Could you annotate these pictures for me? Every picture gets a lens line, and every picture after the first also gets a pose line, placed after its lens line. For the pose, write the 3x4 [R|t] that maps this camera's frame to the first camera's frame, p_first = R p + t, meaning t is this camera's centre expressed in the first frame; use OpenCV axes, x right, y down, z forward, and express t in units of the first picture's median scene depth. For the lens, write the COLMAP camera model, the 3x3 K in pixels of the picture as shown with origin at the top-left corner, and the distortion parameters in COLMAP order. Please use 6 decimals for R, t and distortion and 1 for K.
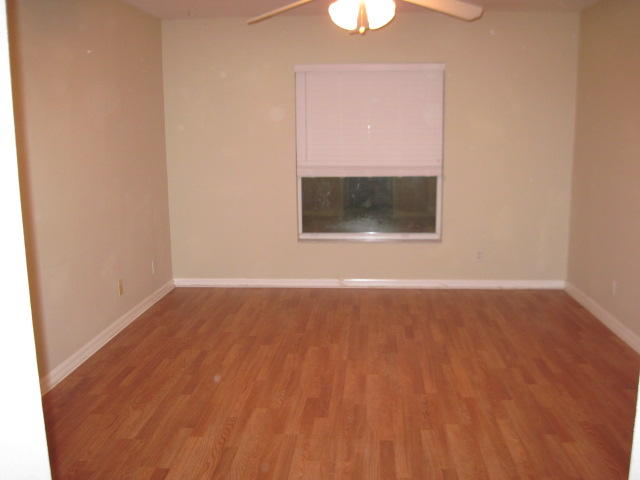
lens RADIAL K [[664.2, 0, 320.0], [0, 664.2, 240.0], [0, 0, 1]] dist [-0.119462, 0.001813]
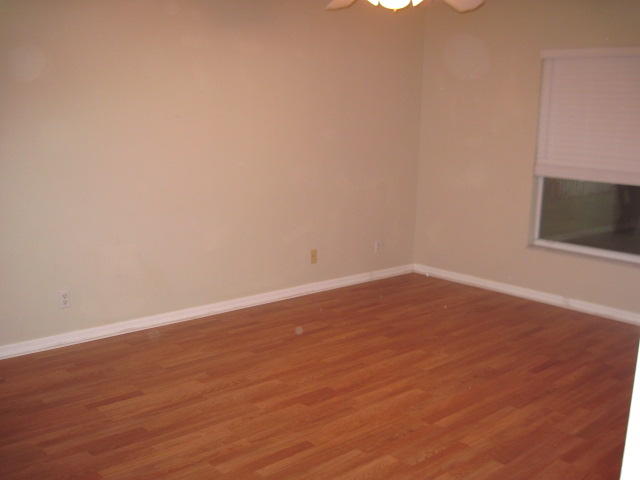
lens RADIAL K [[664.2, 0, 320.0], [0, 664.2, 240.0], [0, 0, 1]] dist [-0.119462, 0.001813]
pose [[0.716631, 0.148924, -0.681367, 0.531866], [-0.143004, 0.987556, 0.065441, -0.035404], [0.682634, 0.050542, 0.729010, 0.227463]]
